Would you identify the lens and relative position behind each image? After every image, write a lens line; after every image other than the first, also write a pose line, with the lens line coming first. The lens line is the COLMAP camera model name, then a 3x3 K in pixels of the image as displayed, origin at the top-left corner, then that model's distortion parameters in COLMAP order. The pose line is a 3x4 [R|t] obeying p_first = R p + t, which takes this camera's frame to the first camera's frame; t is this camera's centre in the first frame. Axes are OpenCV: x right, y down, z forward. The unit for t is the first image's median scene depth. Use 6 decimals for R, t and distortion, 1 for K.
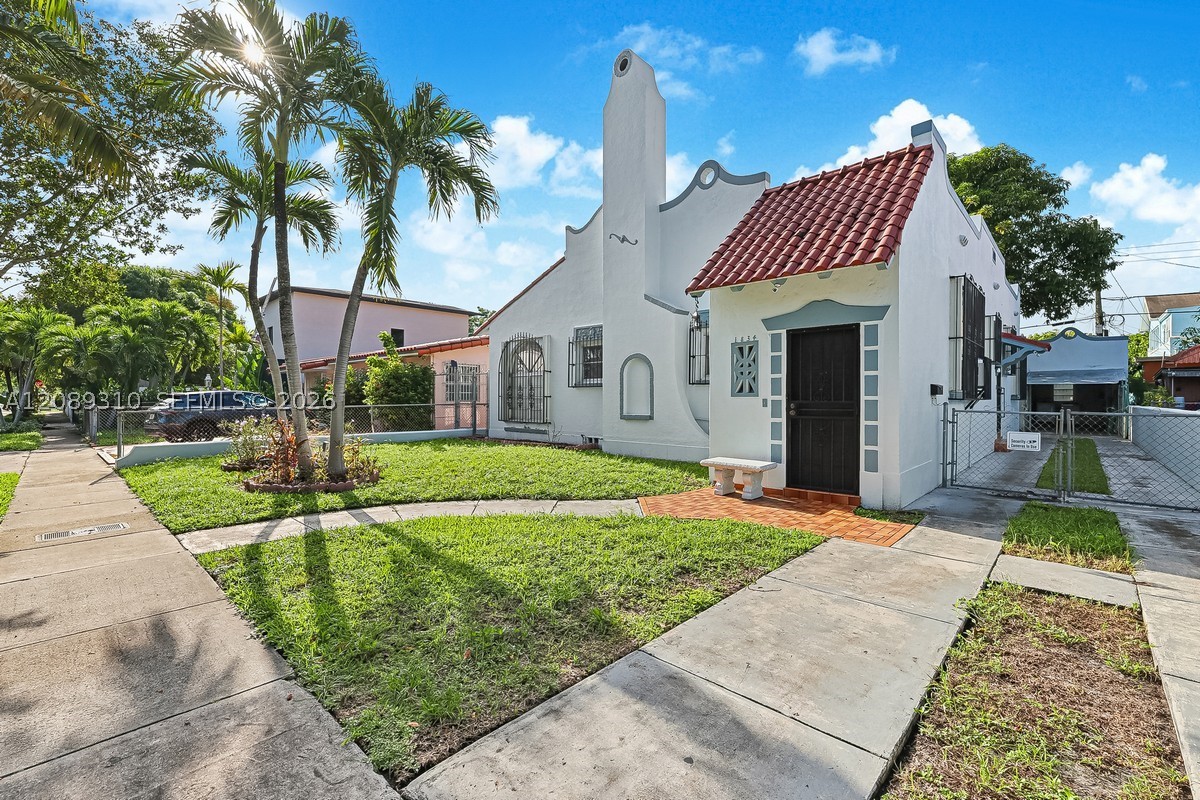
lens RADIAL K [[506.3, 0, 600.2], [0, 506.3, 400.9], [0, 0, 1]] dist [0.000221, 0.000042]
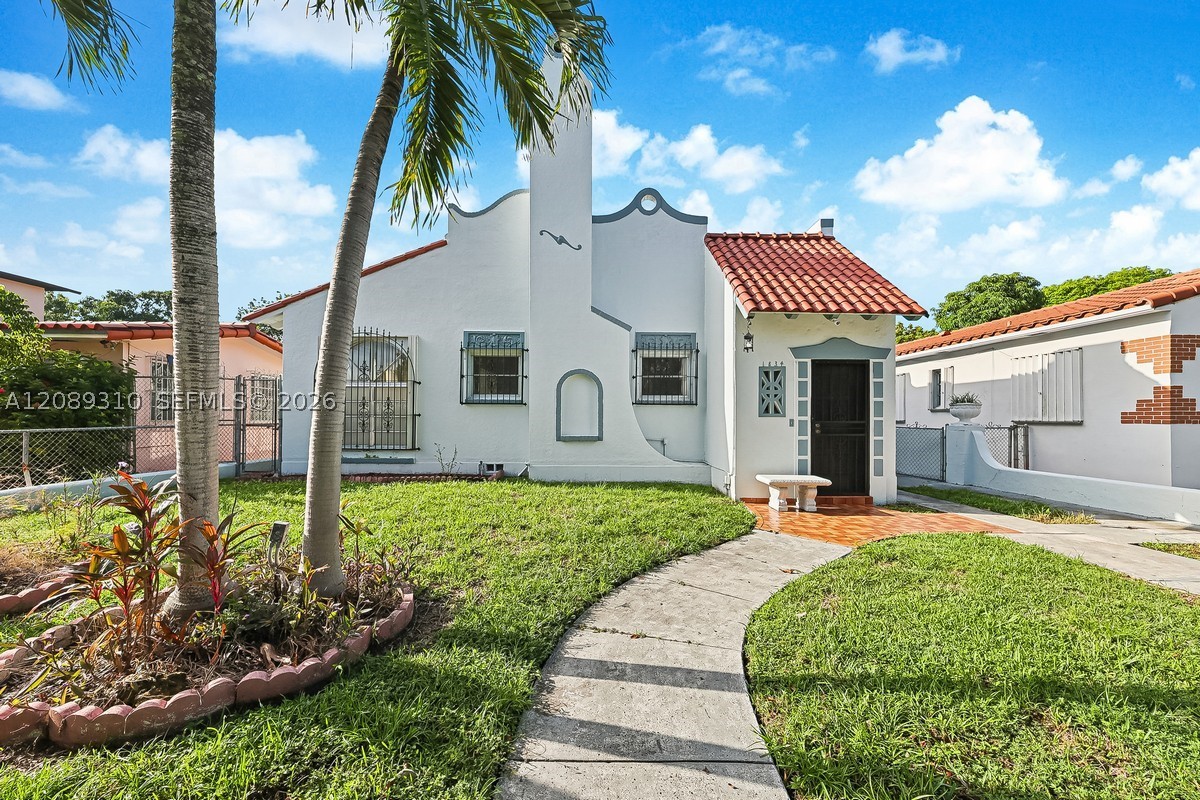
lens RADIAL K [[414.6, 0, 594.7], [0, 414.6, 419.5], [0, 0, 1]] dist [0.000118, -0.000033]
pose [[0.722254, 0.000795, 0.691628, -0.595412], [-0.000301, 1.000000, -0.000836, -0.002031], [-0.691628, 0.000396, 0.722254, 0.612934]]
